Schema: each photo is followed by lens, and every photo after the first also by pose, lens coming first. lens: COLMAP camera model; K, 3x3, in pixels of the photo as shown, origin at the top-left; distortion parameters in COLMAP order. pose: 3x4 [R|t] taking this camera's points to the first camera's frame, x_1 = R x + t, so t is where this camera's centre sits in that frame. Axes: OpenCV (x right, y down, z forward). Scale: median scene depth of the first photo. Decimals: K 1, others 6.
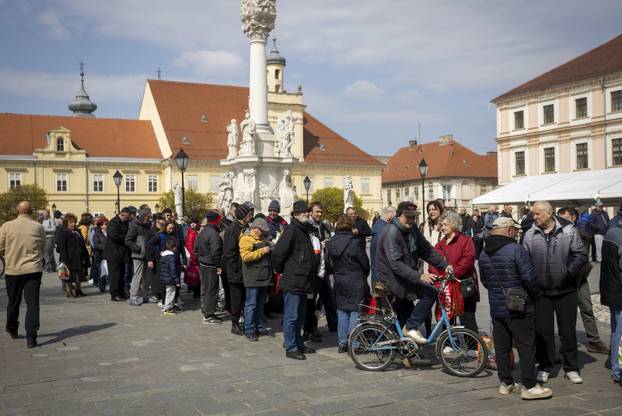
lens RADIAL K [[676.7, 0, 304.1], [0, 676.7, 209.4], [0, 0, 1]] dist [0.001137, 0.053752]
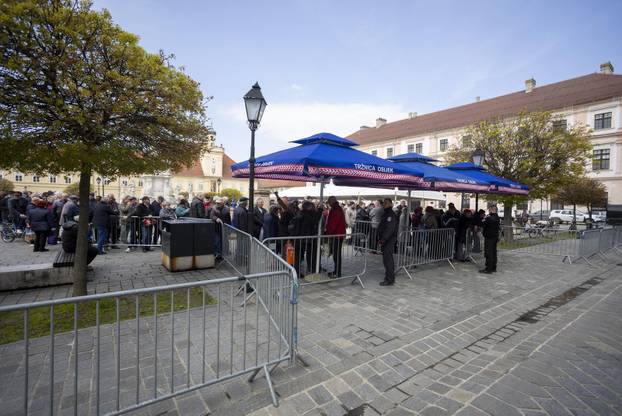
lens RADIAL K [[299.8, 0, 303.5], [0, 299.8, 207.4], [0, 0, 1]] dist [-0.055443, 0.034687]
pose [[0.985708, 0.034803, 0.164830, 0.110096], [-0.039468, 0.998905, 0.025110, -0.002215], [-0.163775, -0.031257, 0.986002, -0.057809]]
